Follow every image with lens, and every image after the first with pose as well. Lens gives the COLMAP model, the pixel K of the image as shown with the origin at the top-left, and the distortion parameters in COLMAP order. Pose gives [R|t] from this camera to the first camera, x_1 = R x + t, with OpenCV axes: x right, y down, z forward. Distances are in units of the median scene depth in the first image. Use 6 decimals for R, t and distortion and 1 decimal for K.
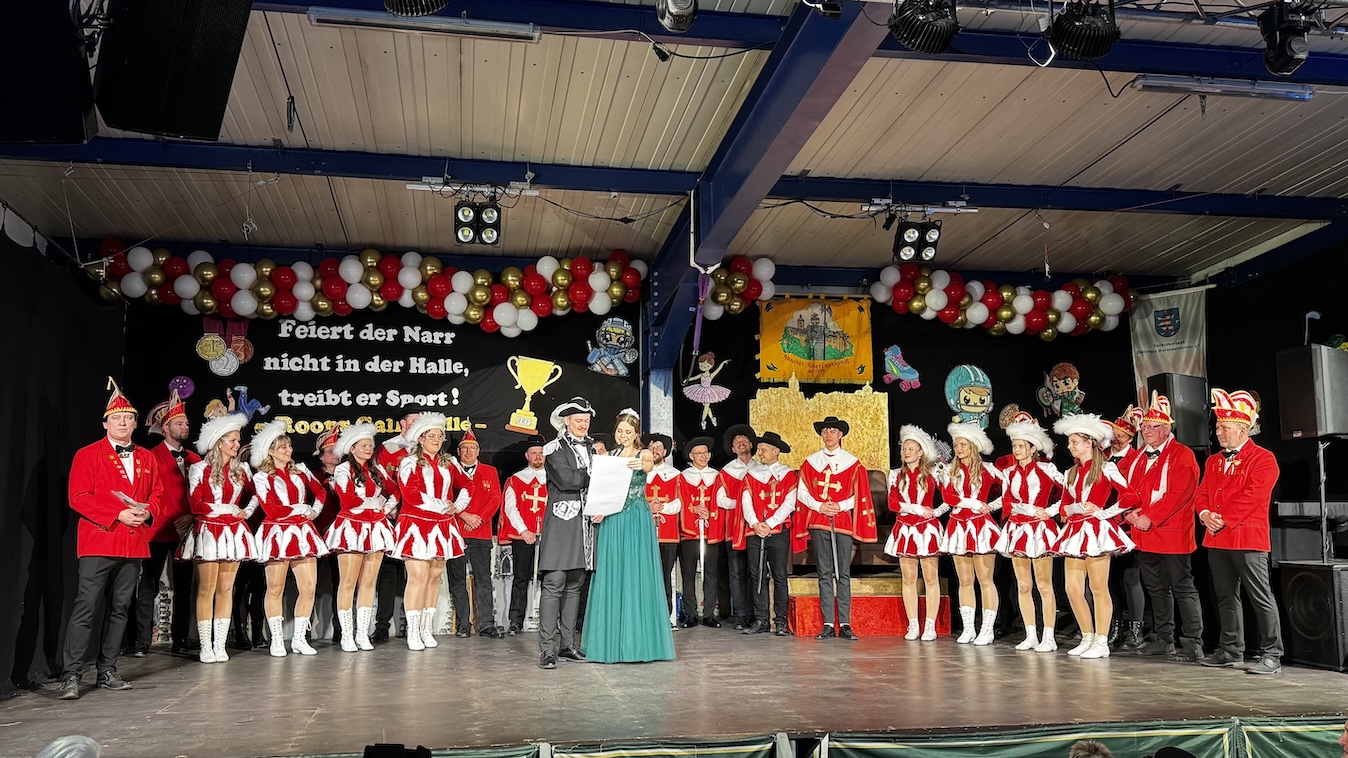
lens RADIAL K [[1125.7, 0, 674.0], [0, 1125.7, 379.0], [0, 0, 1]] dist [0.193575, -0.383756]
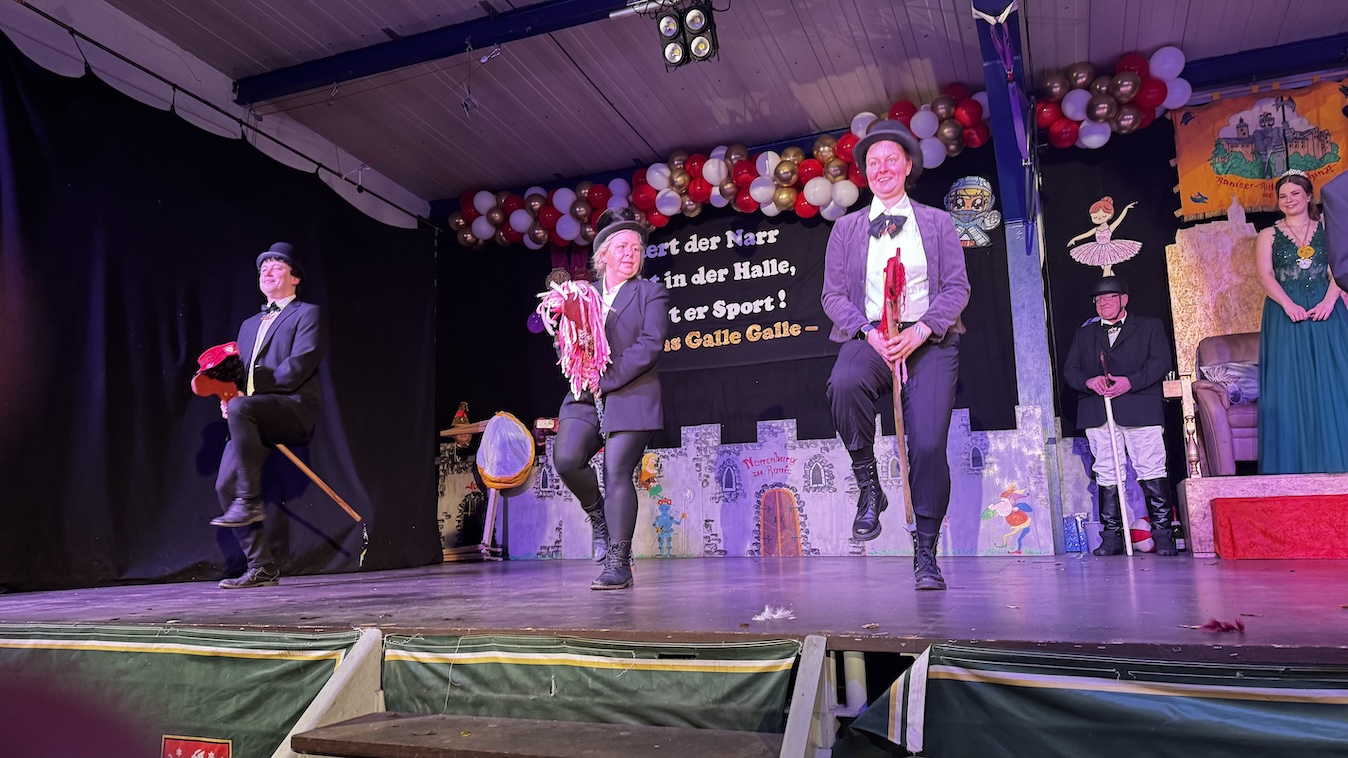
lens RADIAL K [[939.8, 0, 675.9], [0, 939.8, 376.9], [0, 0, 1]] dist [0.173443, -0.338623]
pose [[0.839011, -0.101493, -0.534566, 0.127824], [0.081805, 0.994812, -0.060481, 0.115583], [0.537930, 0.007014, 0.842960, 0.335860]]
